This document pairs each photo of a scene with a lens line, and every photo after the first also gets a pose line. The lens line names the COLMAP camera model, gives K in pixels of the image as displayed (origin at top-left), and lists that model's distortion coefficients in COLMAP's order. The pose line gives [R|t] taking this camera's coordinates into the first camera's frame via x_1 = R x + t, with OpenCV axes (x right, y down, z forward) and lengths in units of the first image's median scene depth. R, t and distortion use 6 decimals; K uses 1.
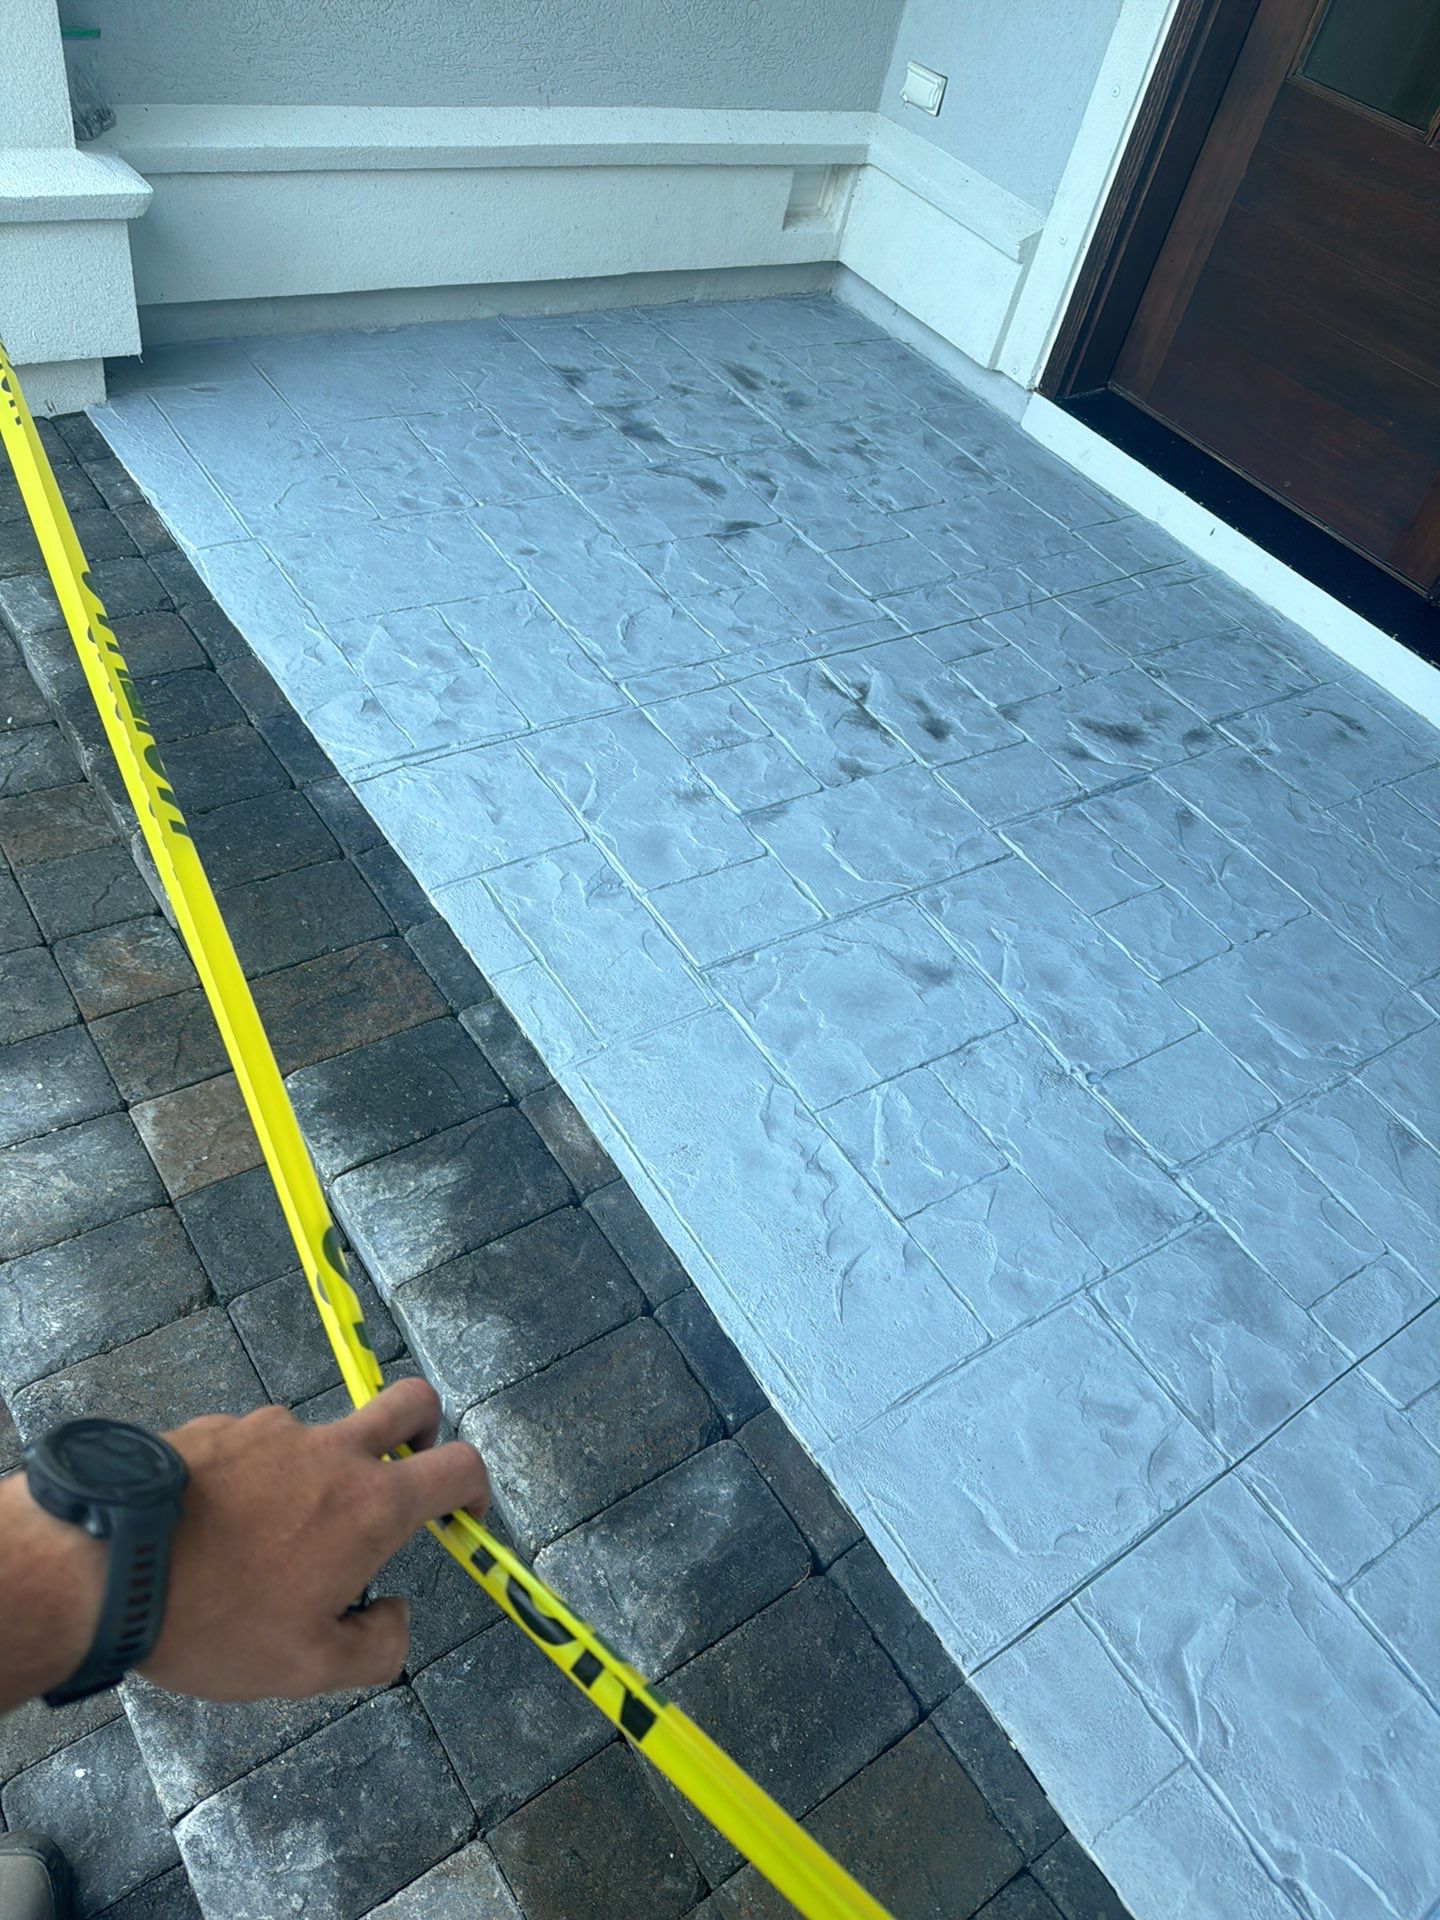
lens RADIAL K [[1387.1, 0, 720.0], [0, 1387.1, 960.0], [0, 0, 1]] dist [0.106311, -0.165177]
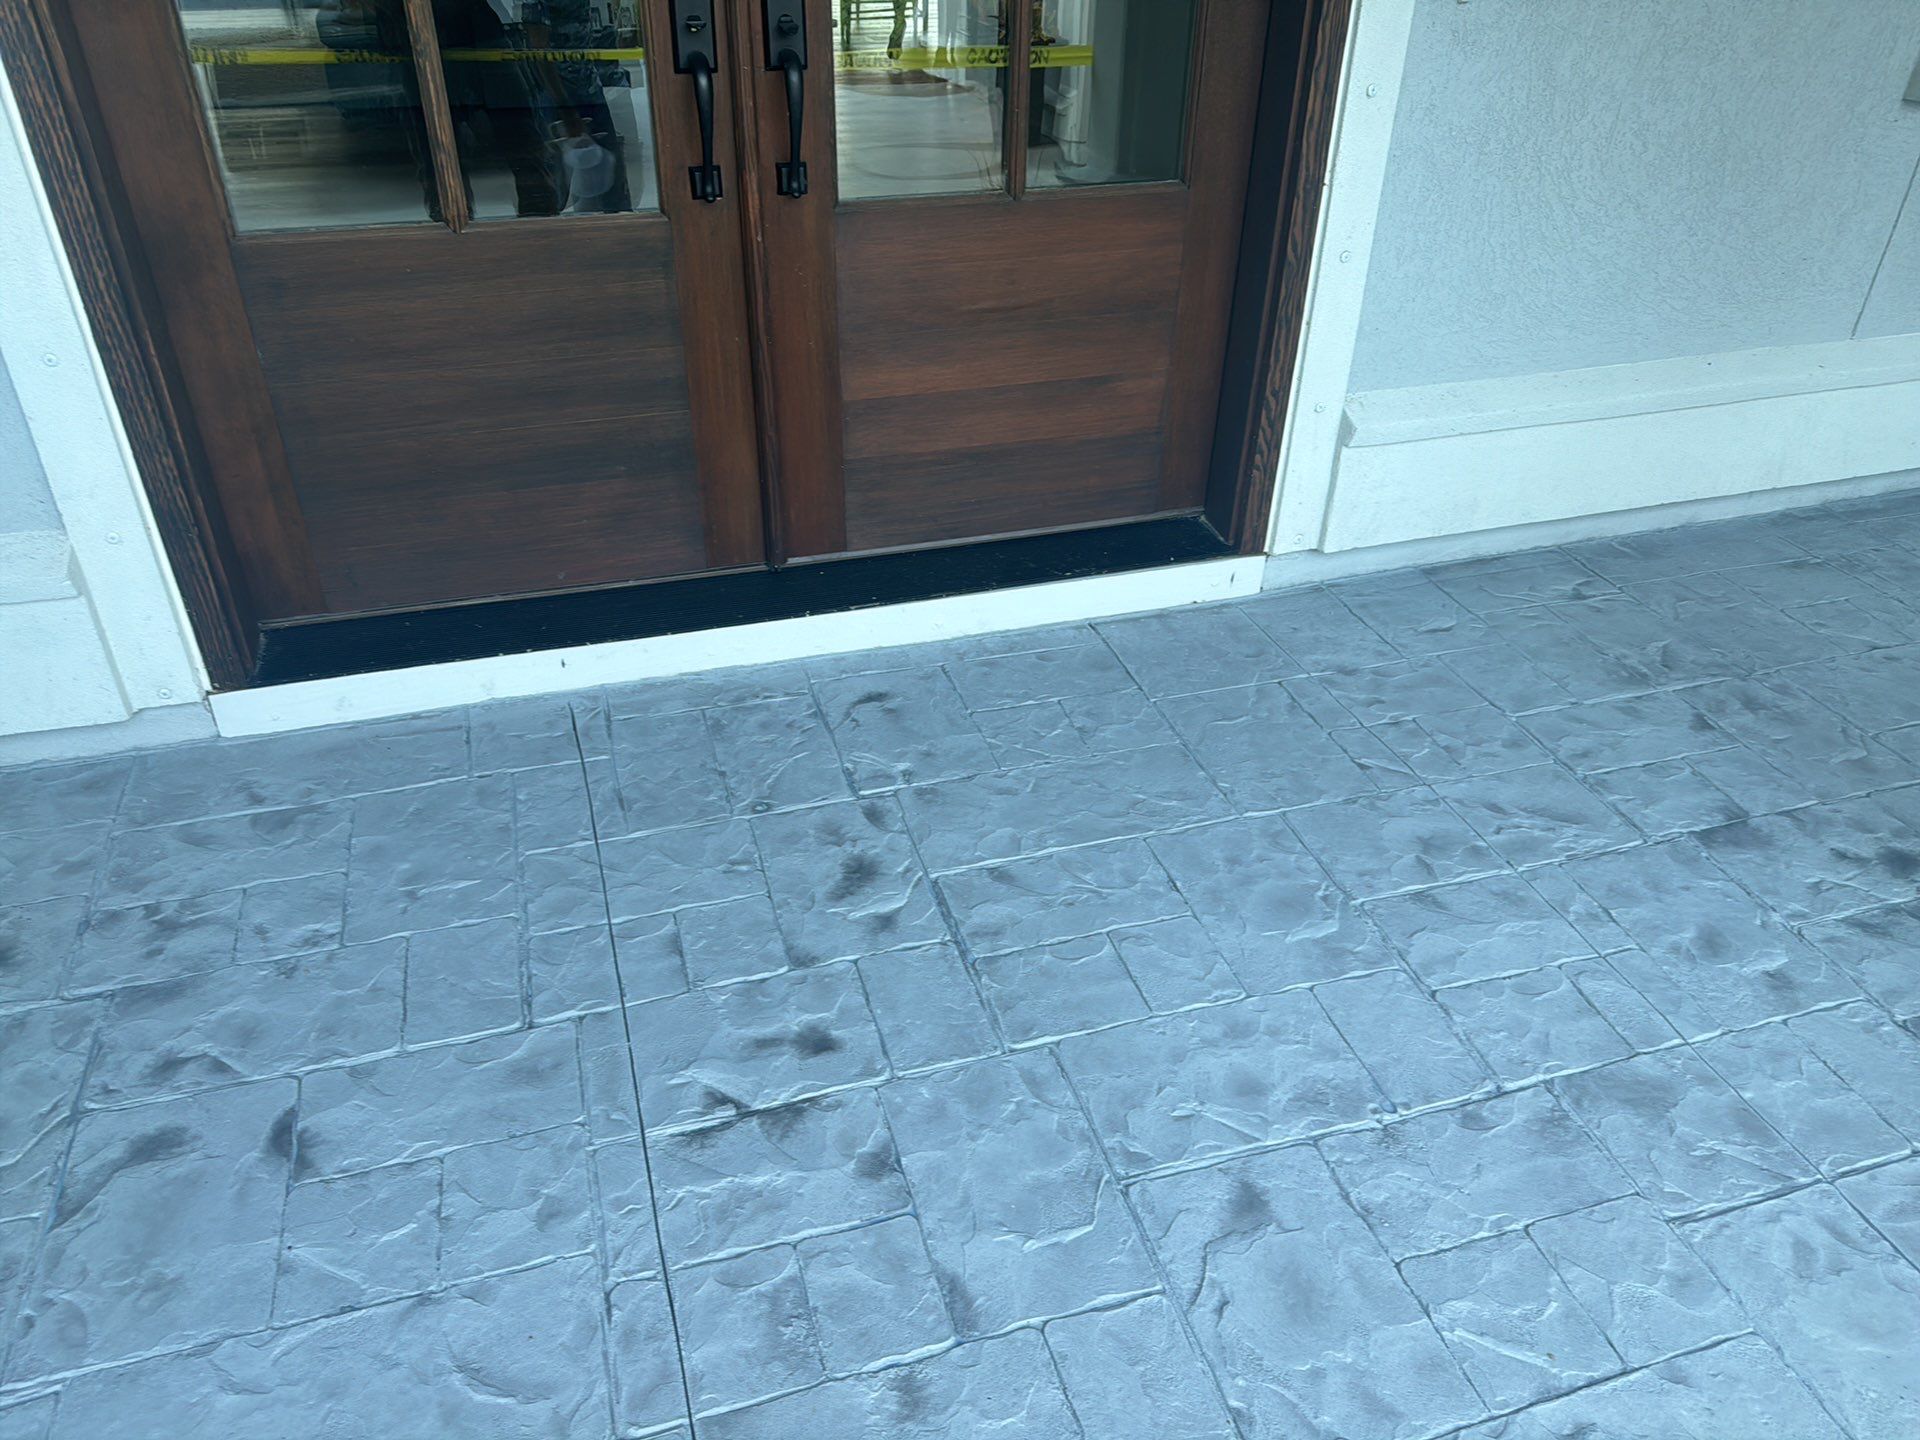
lens RADIAL K [[1387.1, 0, 960.0], [0, 1387.1, 720.0], [0, 0, 1]] dist [0.106311, -0.165177]
pose [[0.284432, -0.668480, 0.687192, -0.226450], [0.707855, 0.629857, 0.319721, -0.452223], [-0.646560, 0.395493, 0.652339, 0.352349]]
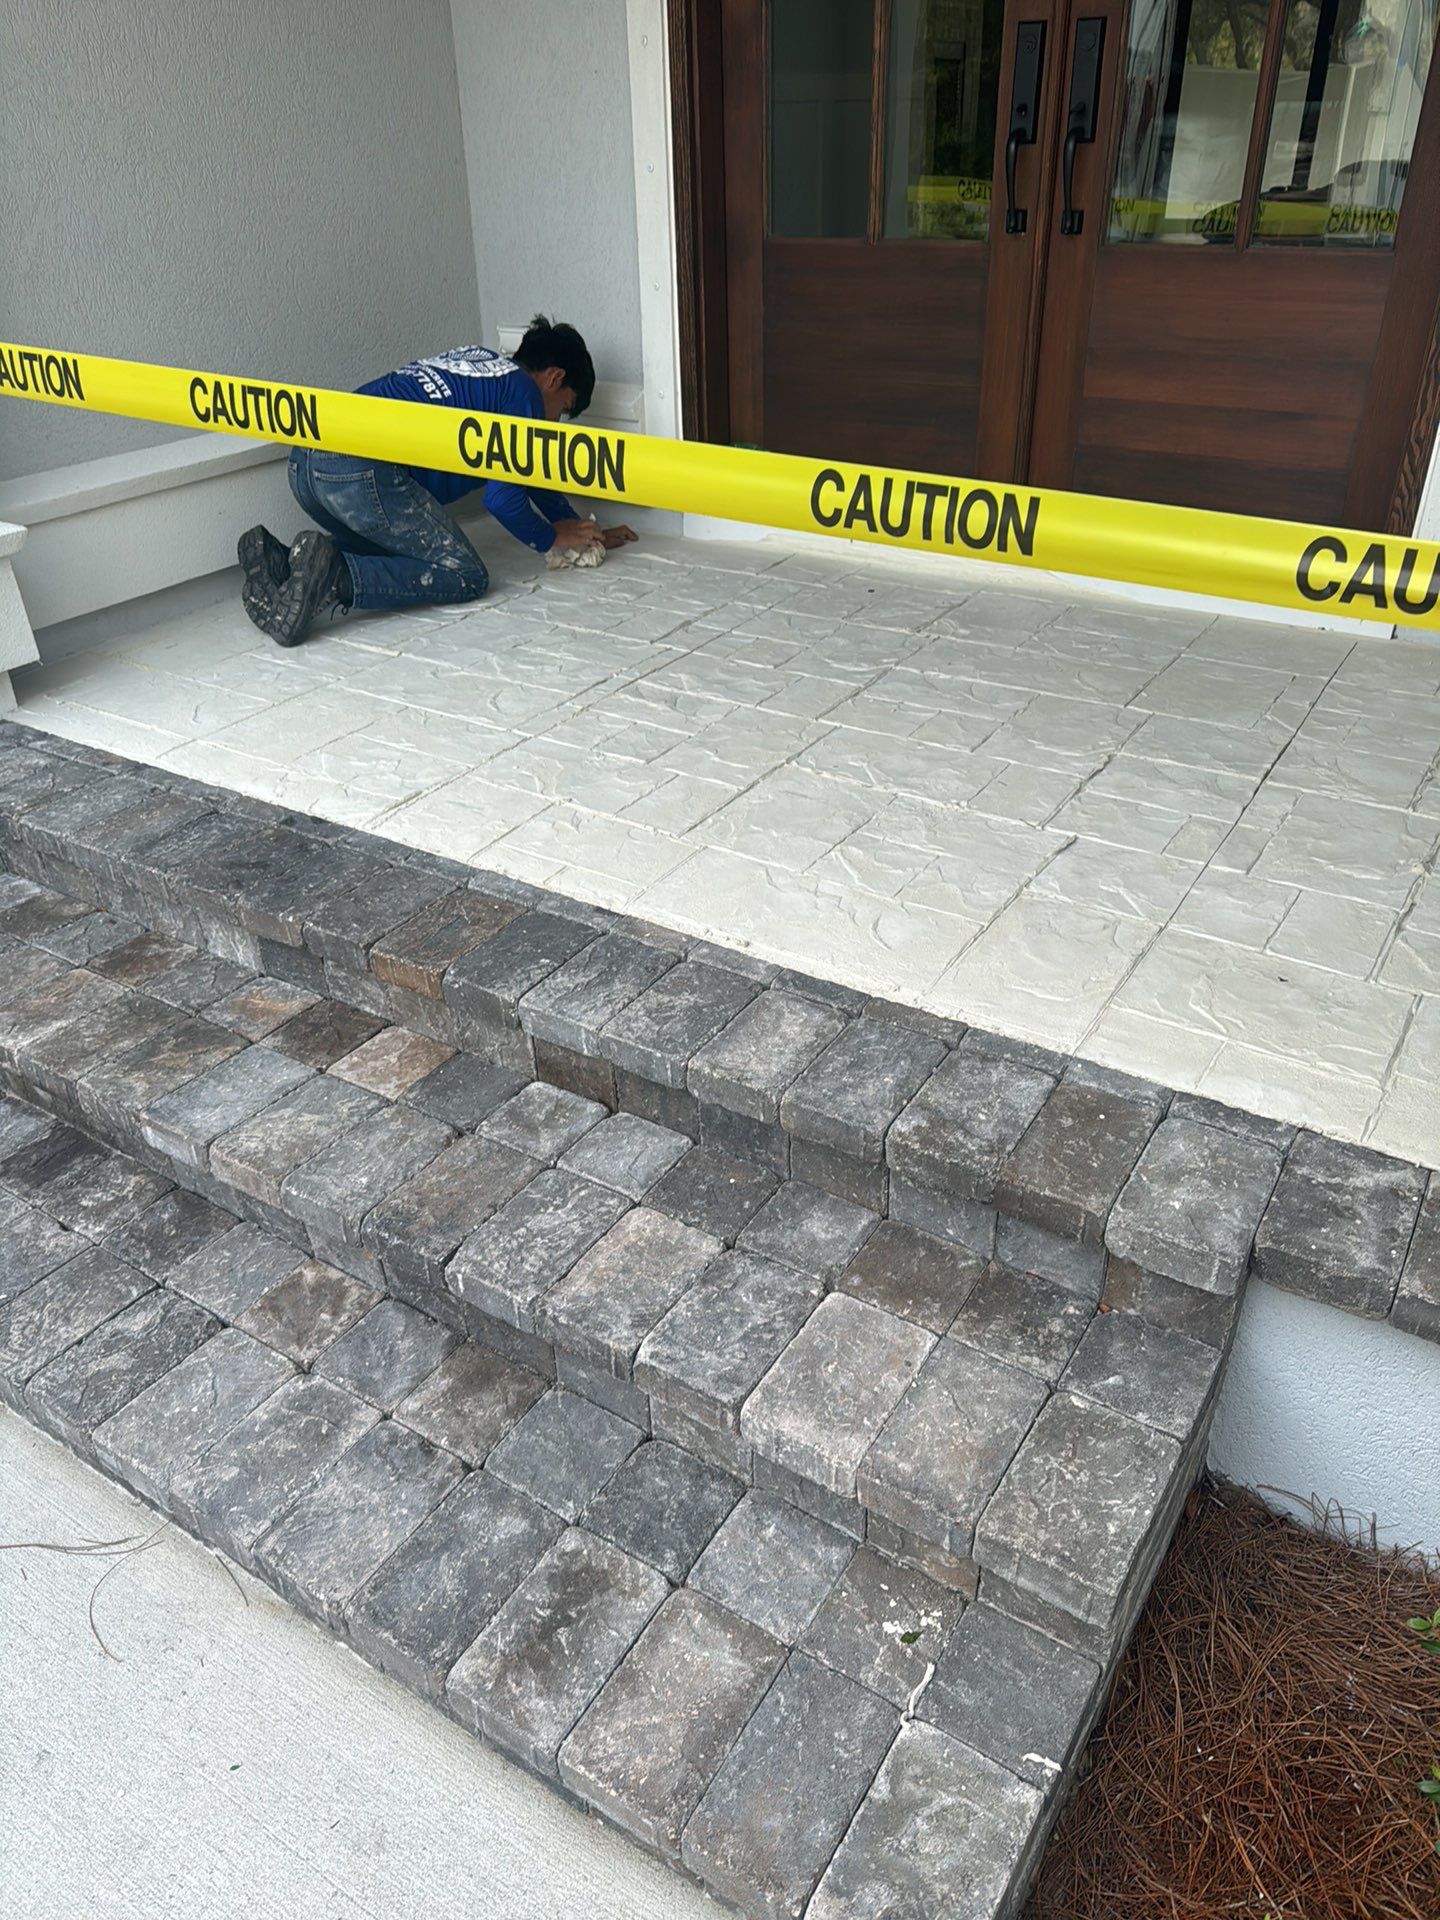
lens RADIAL K [[1387.1, 0, 720.0], [0, 1387.1, 960.0], [0, 0, 1]] dist [0.106311, -0.165177]
pose [[0.902844, -0.378267, 0.204416, -0.228369], [0.412749, 0.895669, -0.165576, 0.270667], [-0.120457, 0.233862, 0.964779, -0.219627]]
